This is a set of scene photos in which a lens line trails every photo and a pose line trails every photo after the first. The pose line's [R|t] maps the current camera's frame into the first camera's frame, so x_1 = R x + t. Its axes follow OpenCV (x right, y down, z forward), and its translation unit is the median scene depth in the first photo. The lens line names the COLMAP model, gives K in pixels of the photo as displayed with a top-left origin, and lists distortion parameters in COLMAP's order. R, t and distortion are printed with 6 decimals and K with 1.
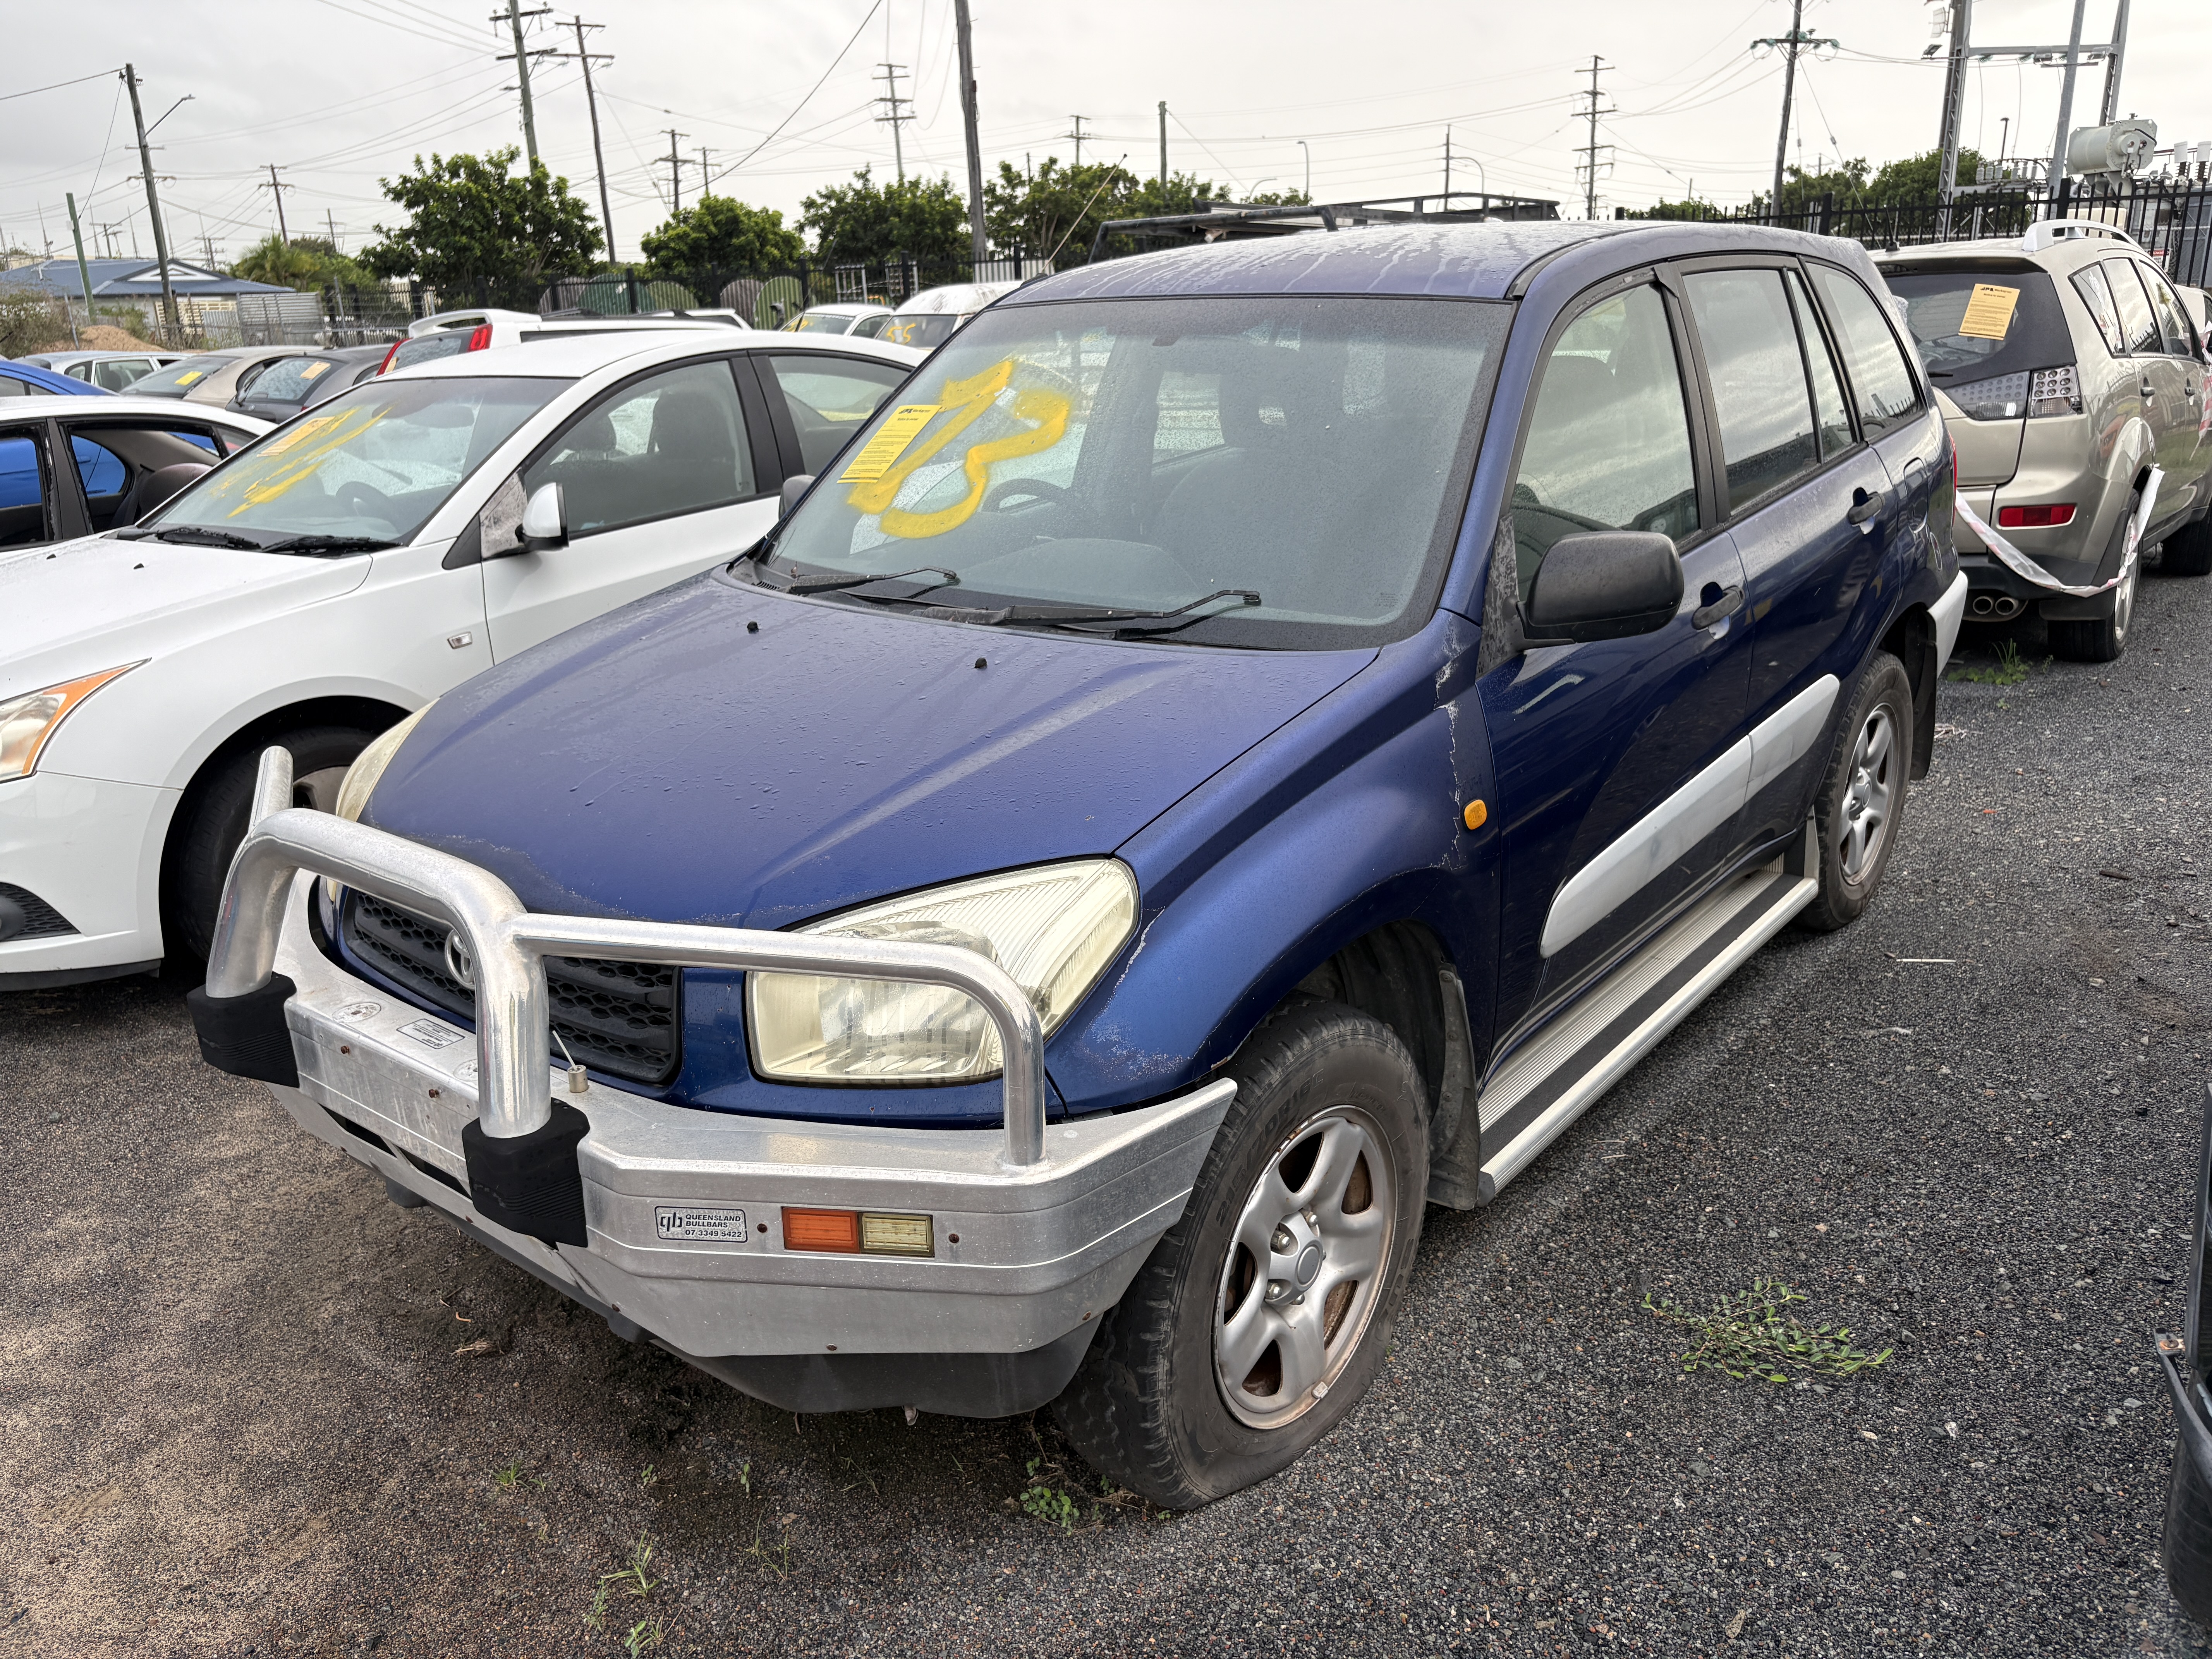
lens RADIAL K [[1708.1, 0, 1086.8], [0, 1708.1, 829.5], [0, 0, 1]] dist [0.044119, -0.045890]
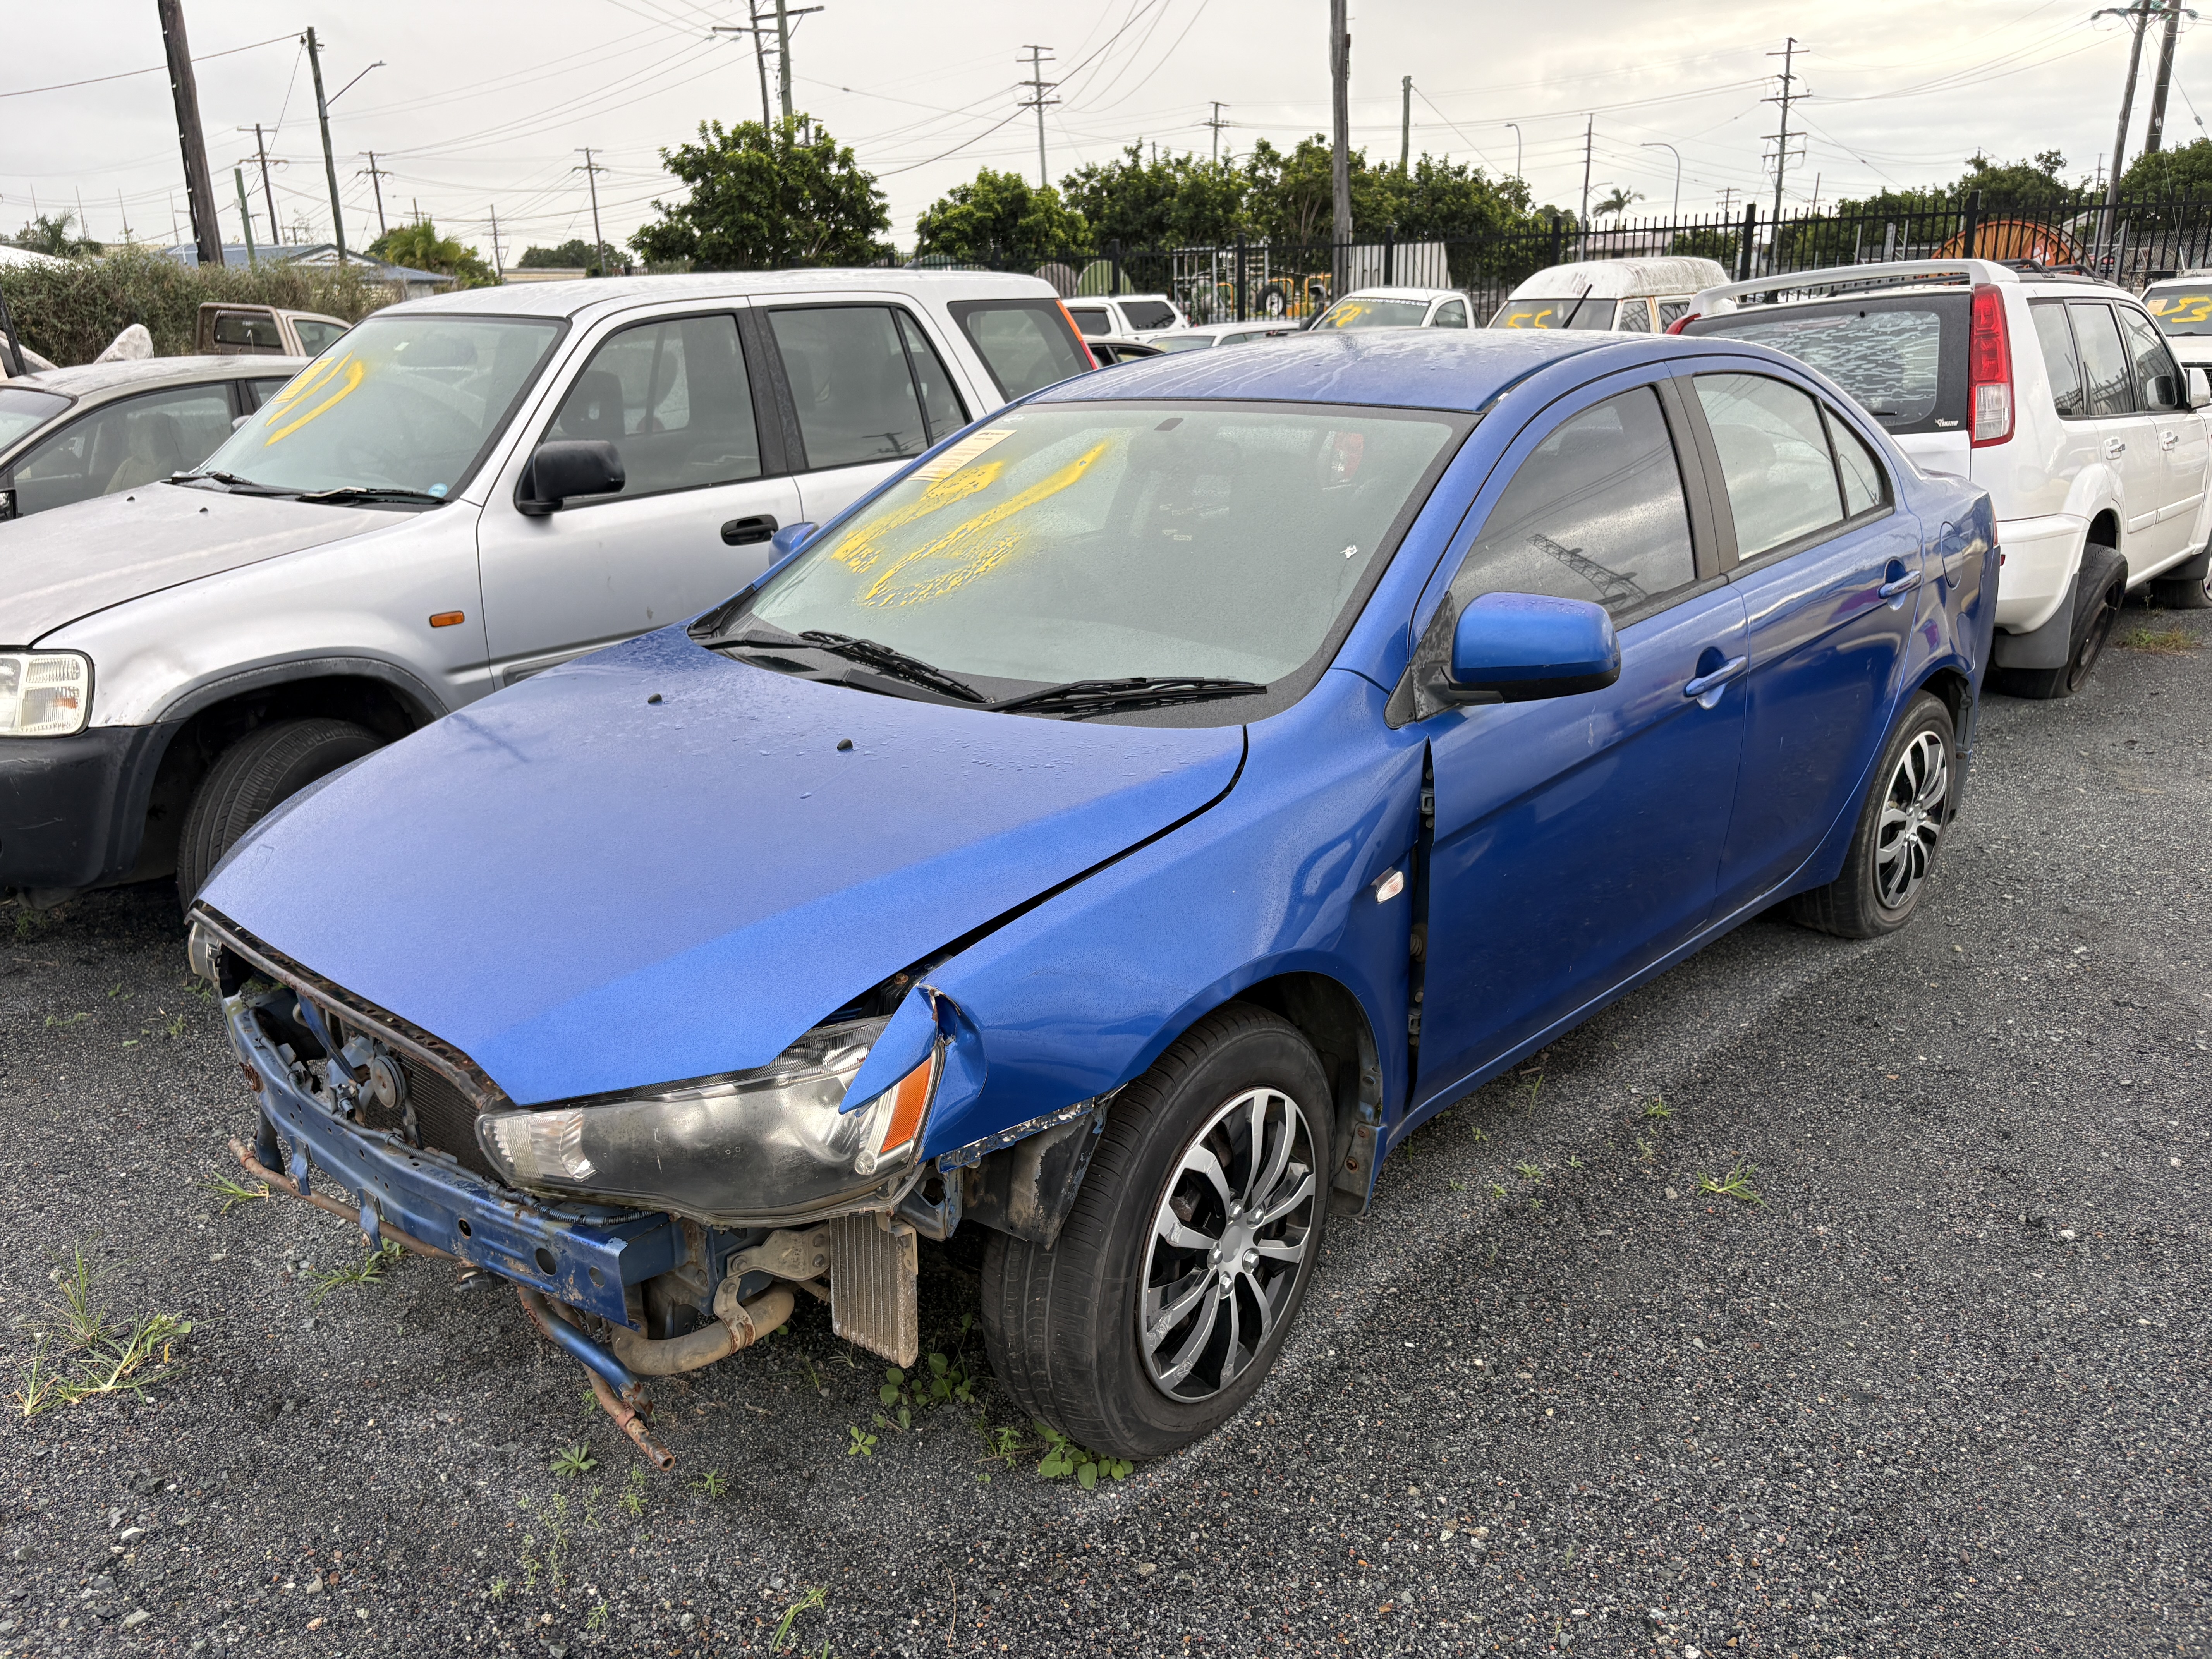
lens RADIAL K [[1708.1, 0, 1082.9], [0, 1708.1, 839.7], [0, 0, 1]] dist [0.044119, -0.045890]
pose [[0.999614, 0.014592, -0.023648, -0.128606], [-0.014425, 0.999870, 0.007199, -0.024633], [0.023750, -0.006855, 0.999694, 0.092682]]
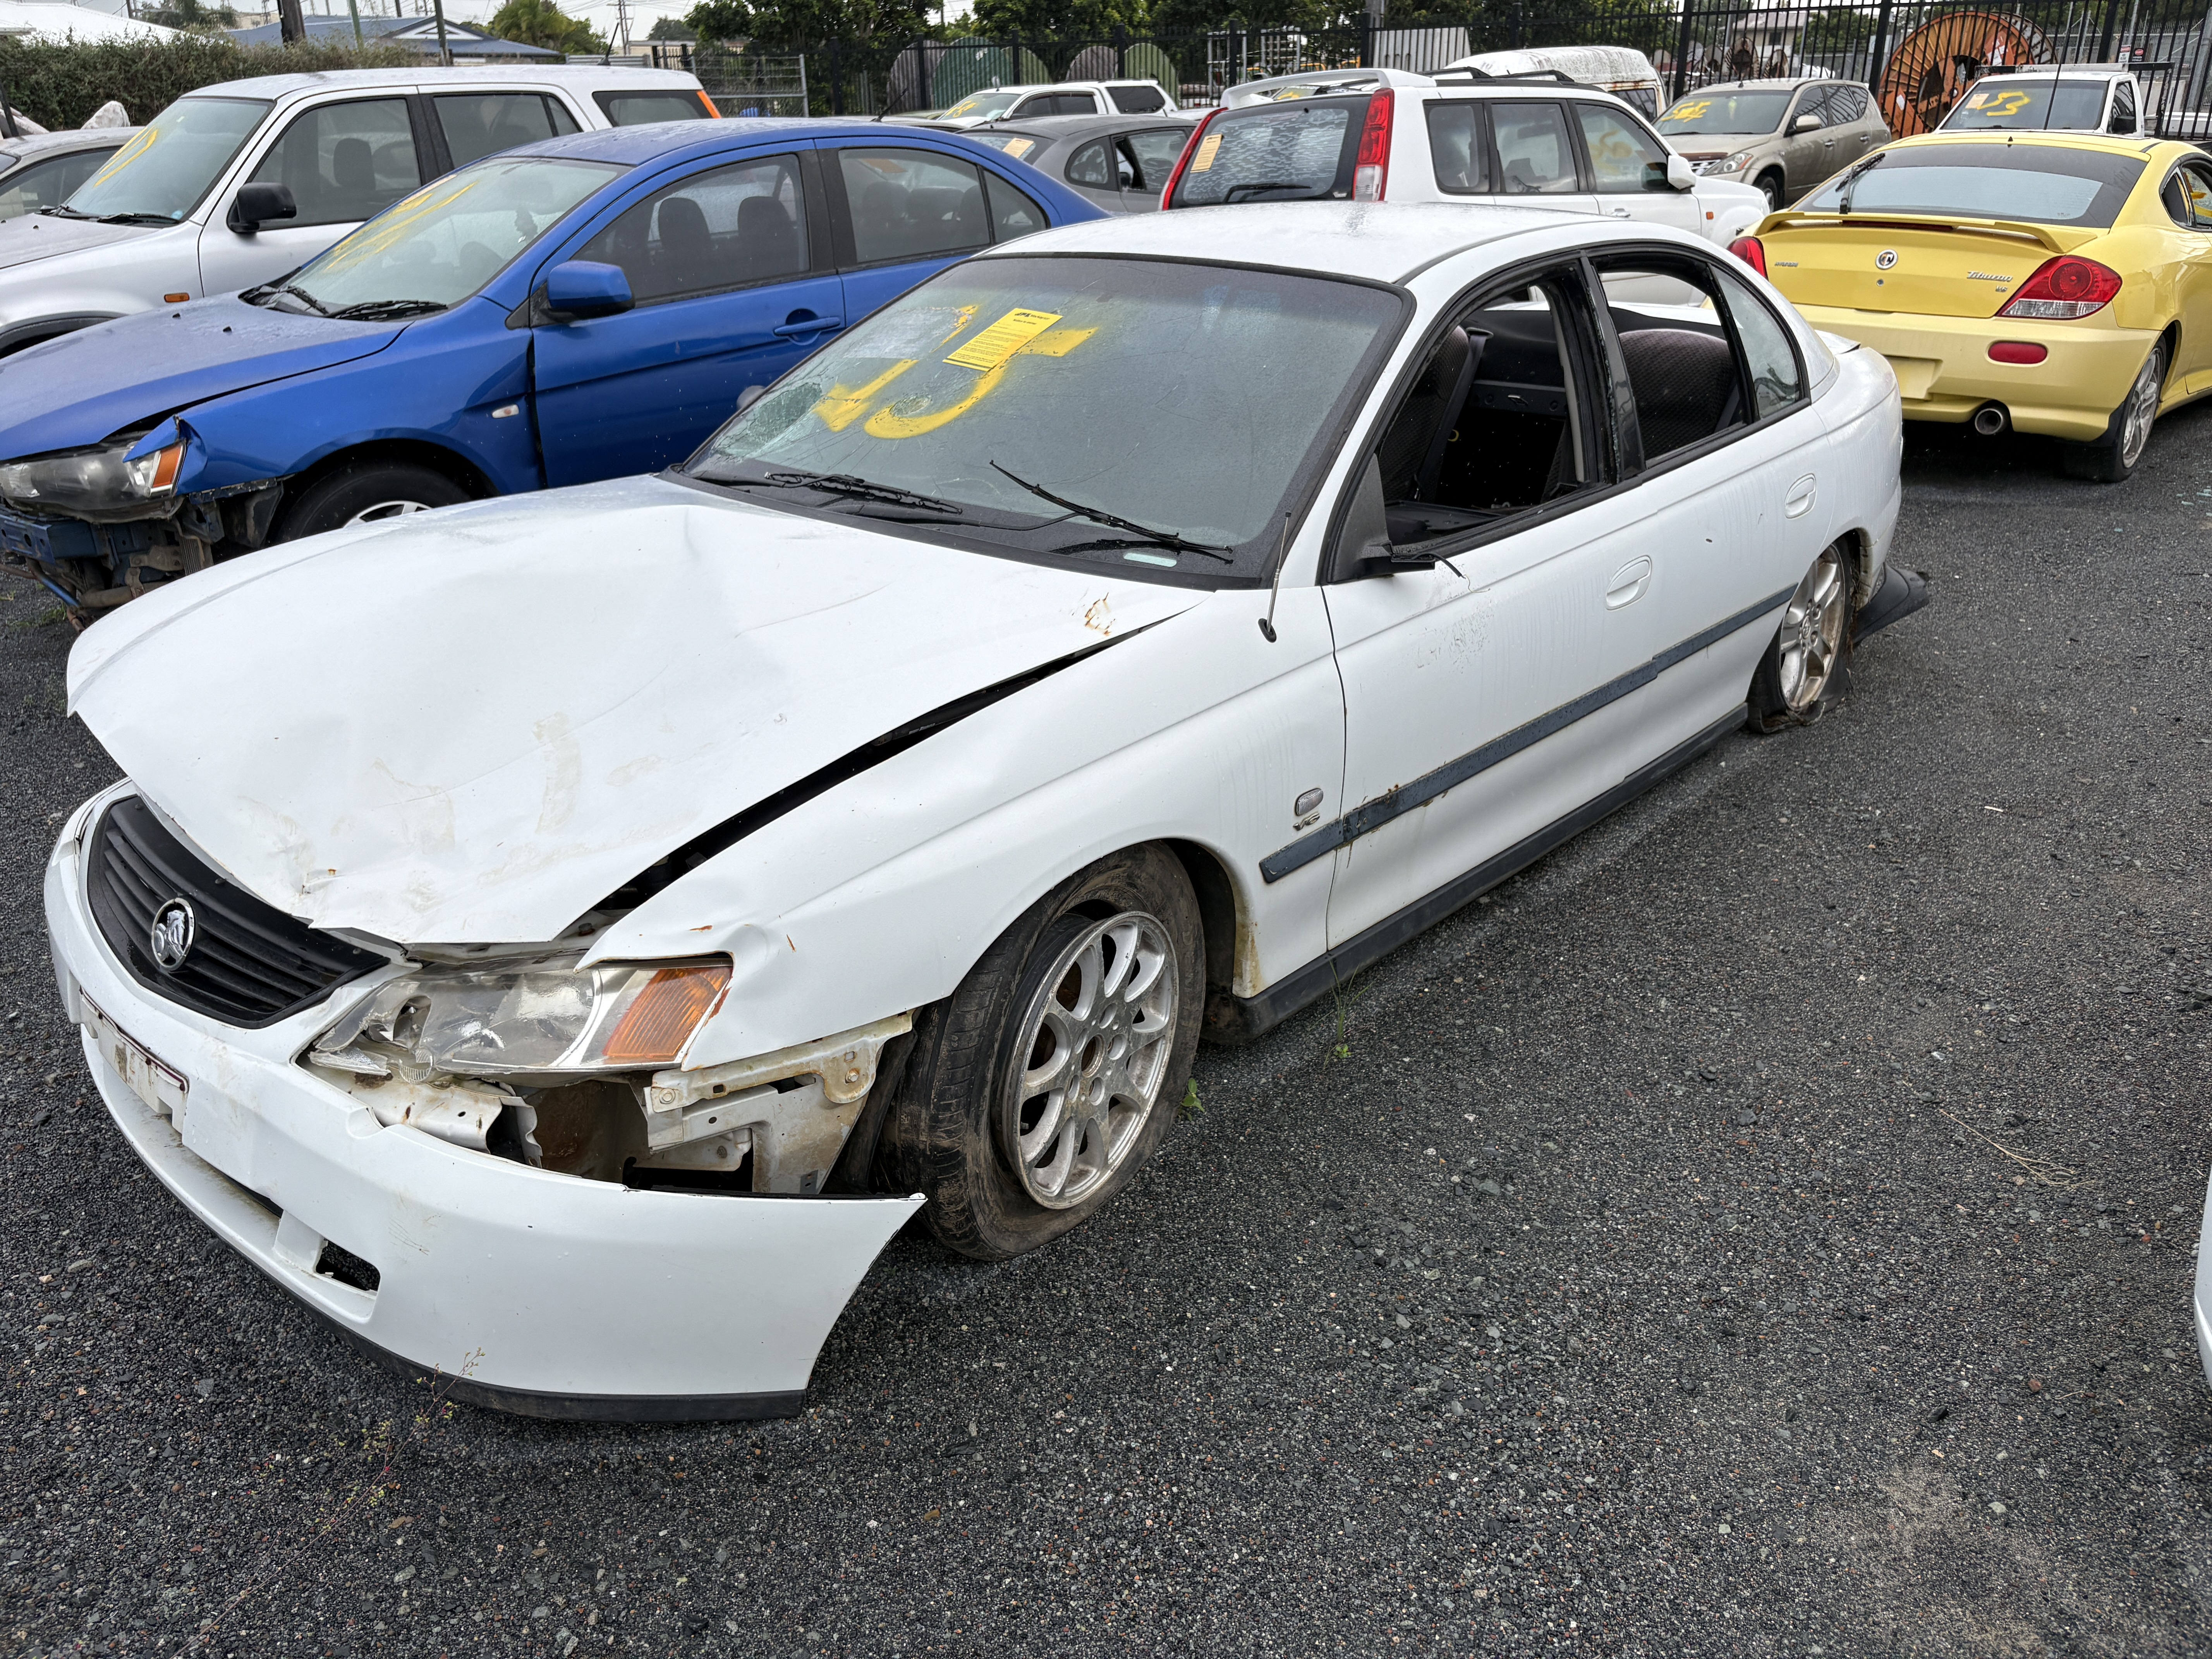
lens RADIAL K [[1708.1, 0, 1101.6], [0, 1708.1, 812.3], [0, 0, 1]] dist [0.044119, -0.045890]
pose [[0.995173, 0.052101, -0.083162, -0.081482], [-0.043050, 0.993312, 0.107137, -0.013211], [0.088188, -0.103039, 0.990760, 0.049718]]
